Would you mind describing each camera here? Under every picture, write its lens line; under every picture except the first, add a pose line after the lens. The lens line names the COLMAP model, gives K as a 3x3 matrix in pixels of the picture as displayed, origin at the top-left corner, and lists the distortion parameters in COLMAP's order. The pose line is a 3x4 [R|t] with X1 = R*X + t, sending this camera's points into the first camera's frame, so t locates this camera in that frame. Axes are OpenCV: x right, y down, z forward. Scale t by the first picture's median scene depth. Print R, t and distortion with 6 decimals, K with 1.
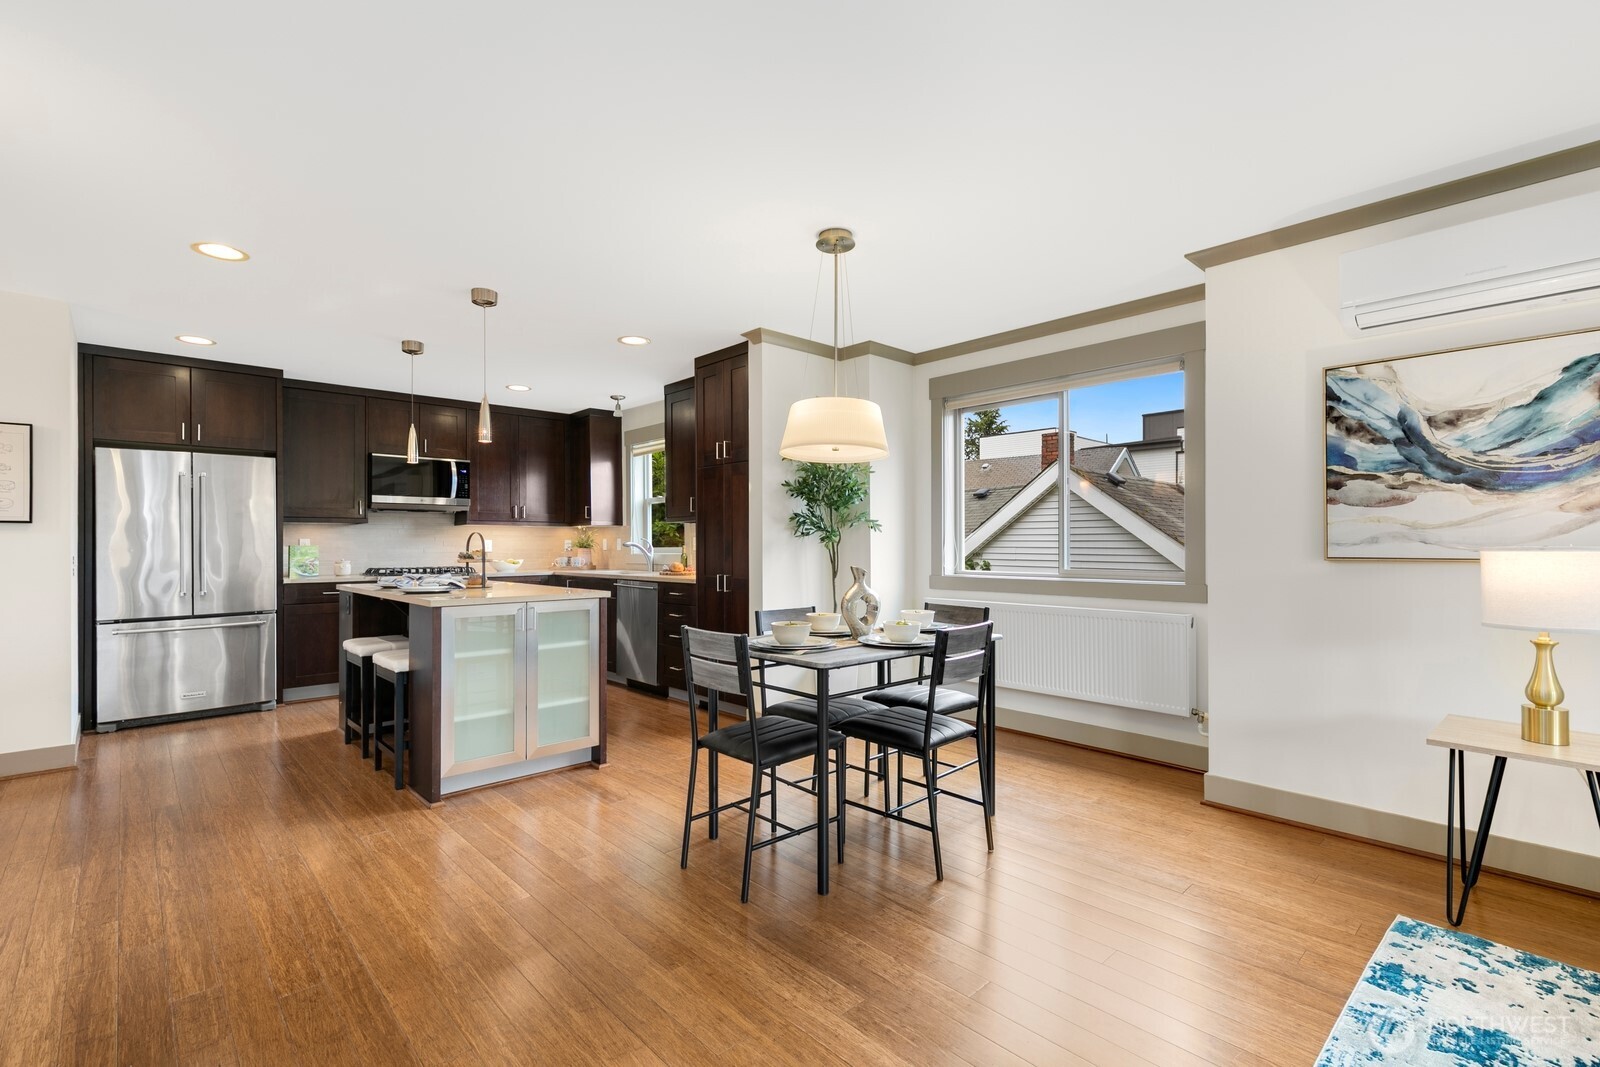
lens RADIAL K [[726.7, 0, 794.0], [0, 726.7, 535.0], [0, 0, 1]] dist [0.012646, -0.001040]
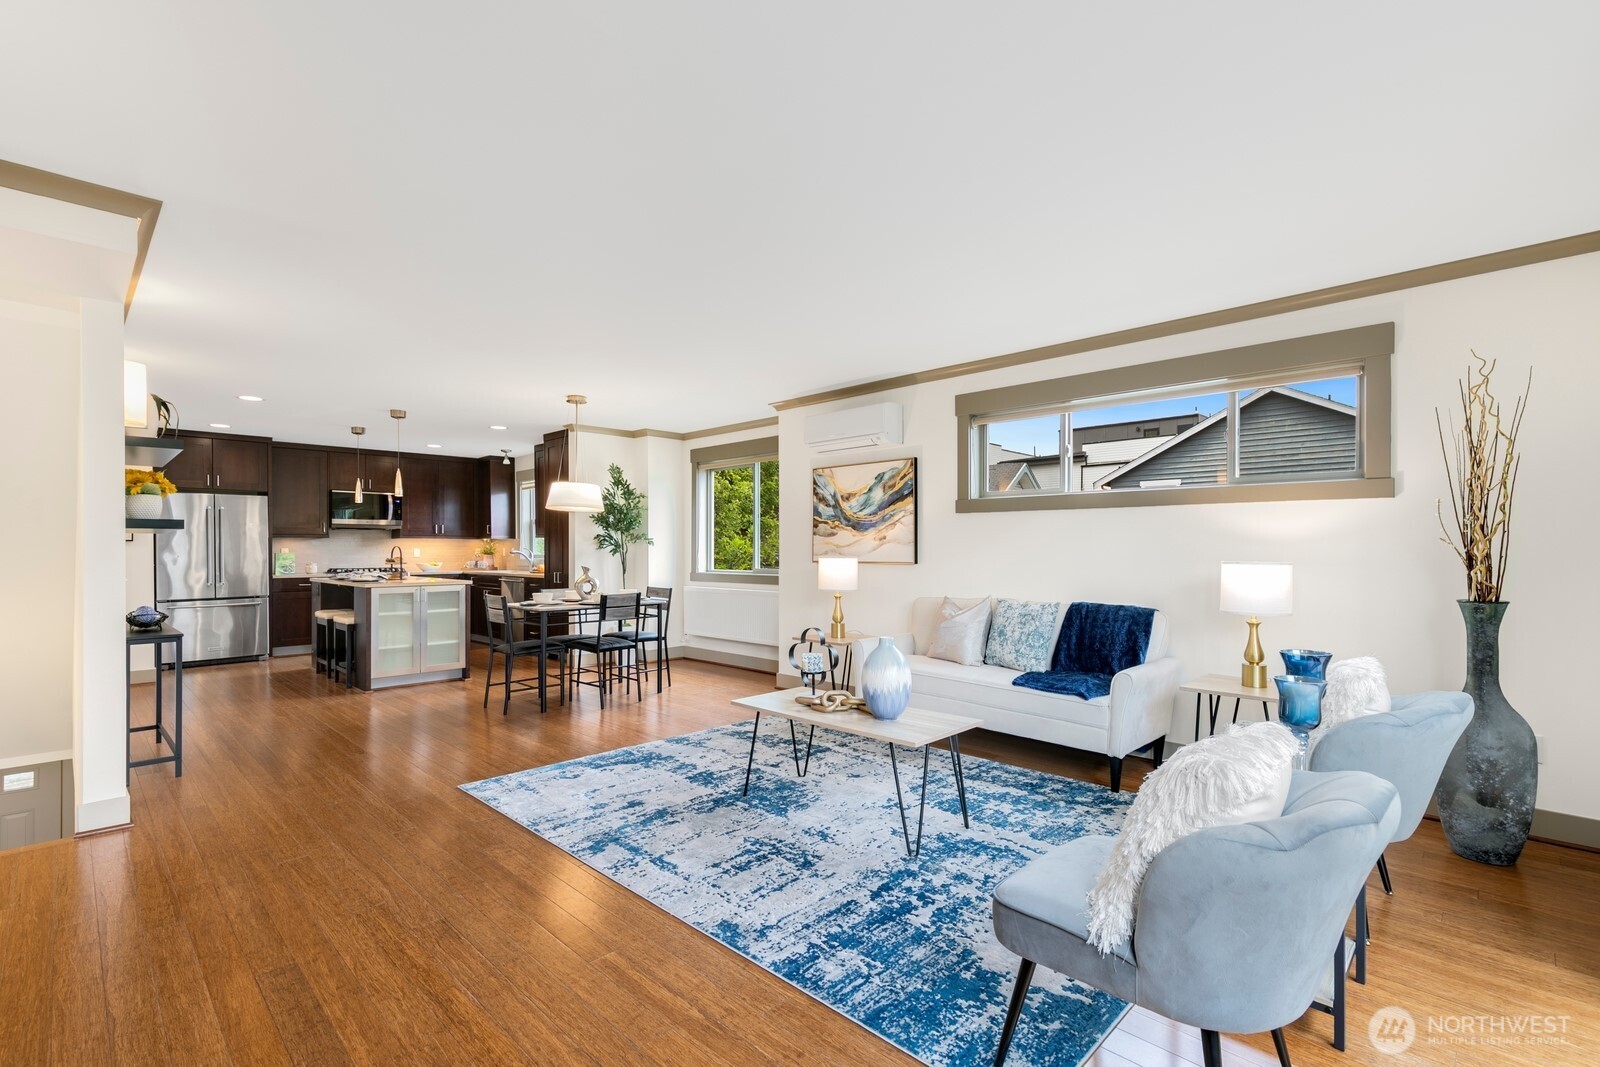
lens RADIAL K [[726.7, 0, 795.7], [0, 726.7, 545.2], [0, 0, 1]] dist [0.012646, -0.001040]
pose [[0.999075, 0.001504, 0.042985, 0.371832], [-0.001850, 0.999966, 0.008011, -0.018662], [-0.042972, -0.008083, 0.999044, -0.650253]]
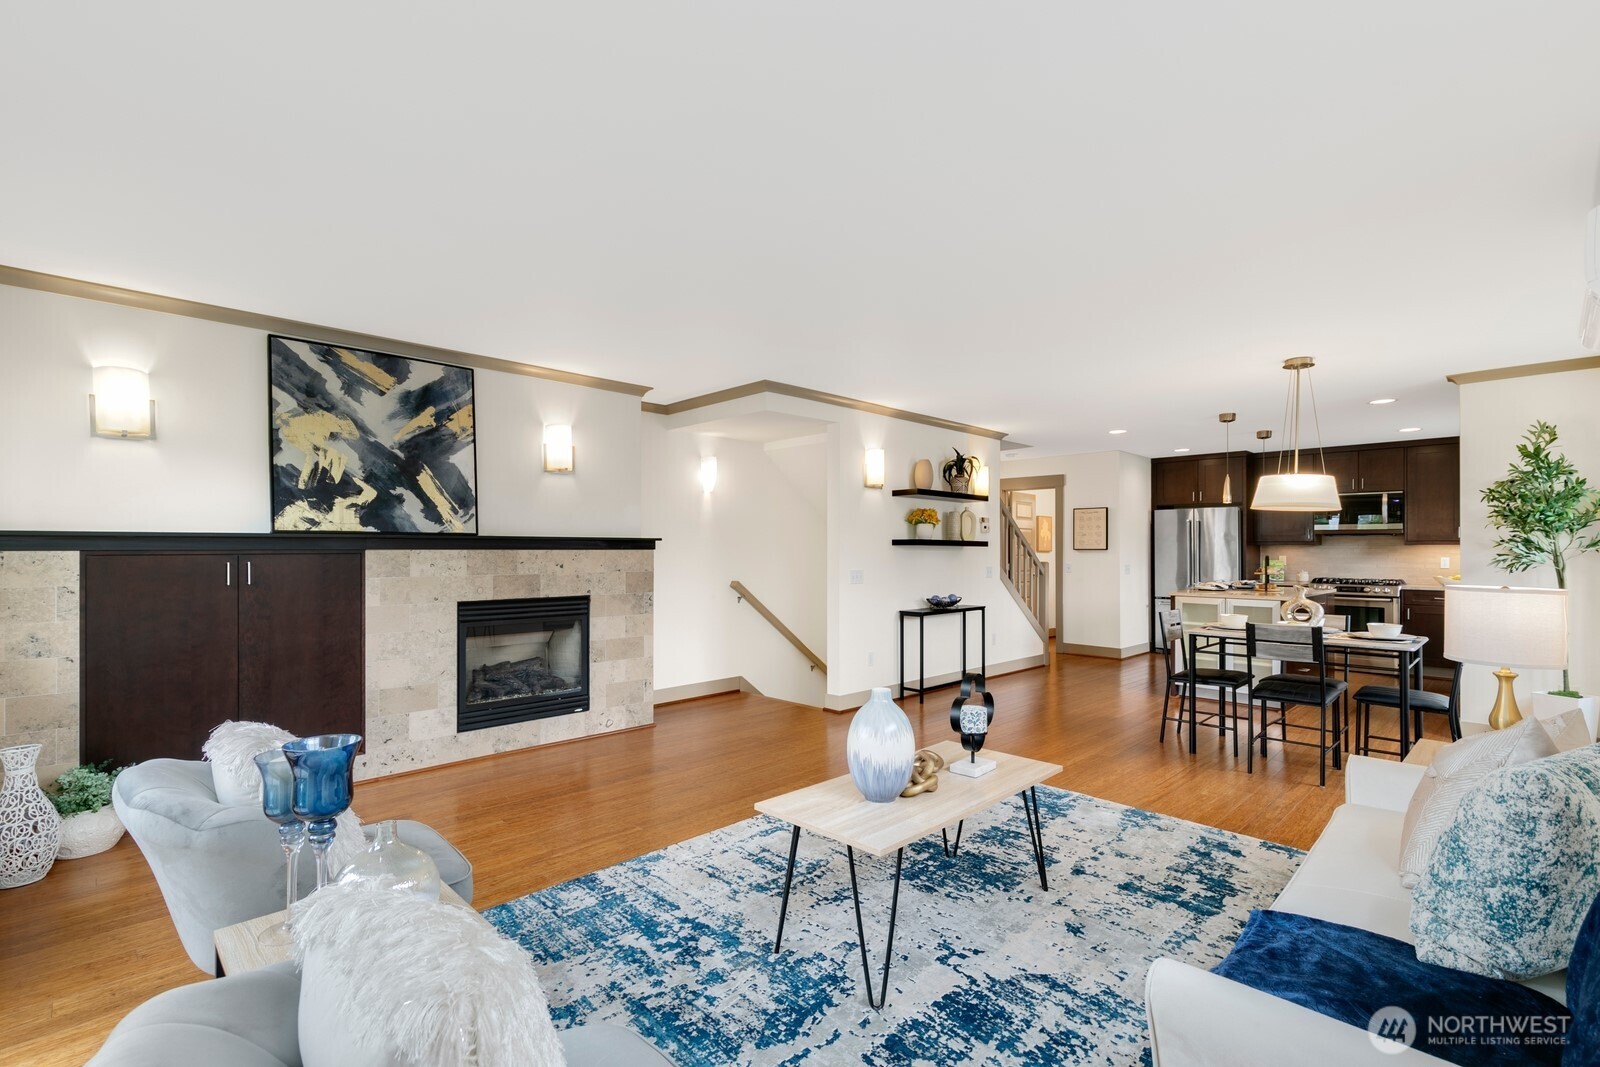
lens RADIAL K [[726.7, 0, 794.6], [0, 726.7, 546.1], [0, 0, 1]] dist [0.012646, -0.001040]
pose [[0.027615, -0.002838, -0.999615, 0.996696], [0.009224, 0.999954, -0.002584, -0.025383], [0.999576, -0.009149, 0.027640, -0.039808]]
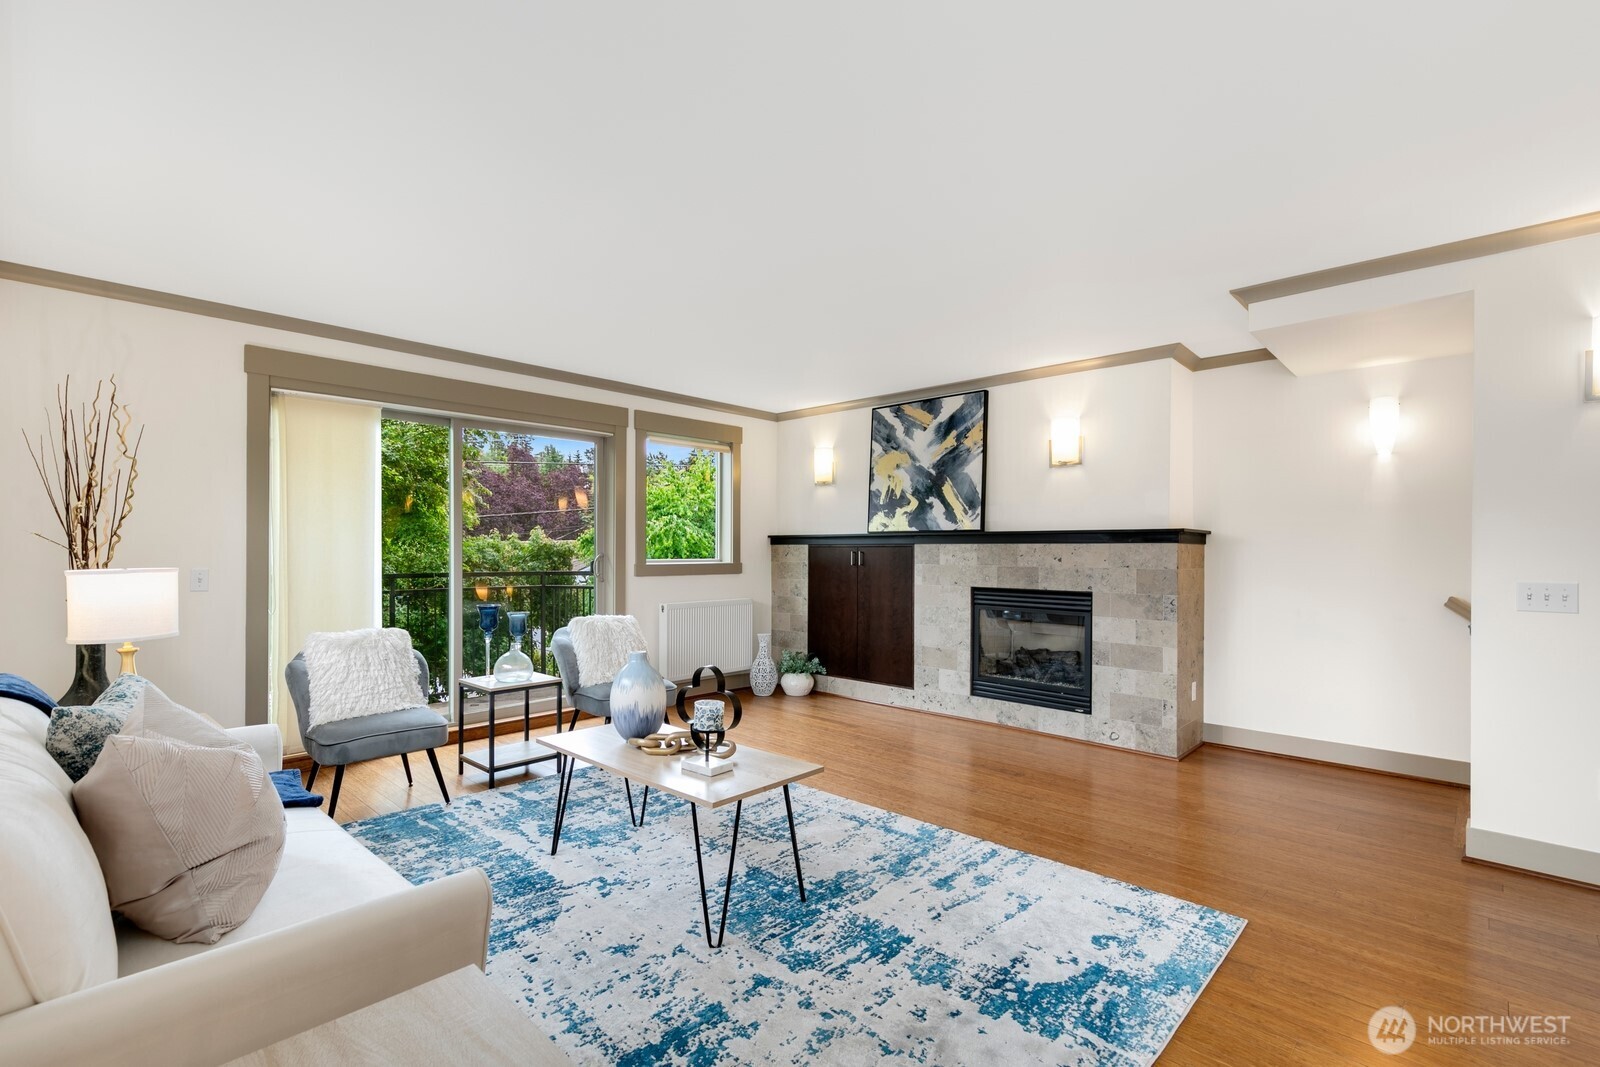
lens RADIAL K [[726.7, 0, 795.7], [0, 726.7, 549.1], [0, 0, 1]] dist [0.012646, -0.001040]
pose [[-0.998002, -0.001762, -0.063164, 0.392788], [-0.001167, 0.999955, -0.009449, -0.007723], [0.063178, -0.009356, -0.997958, 0.662652]]
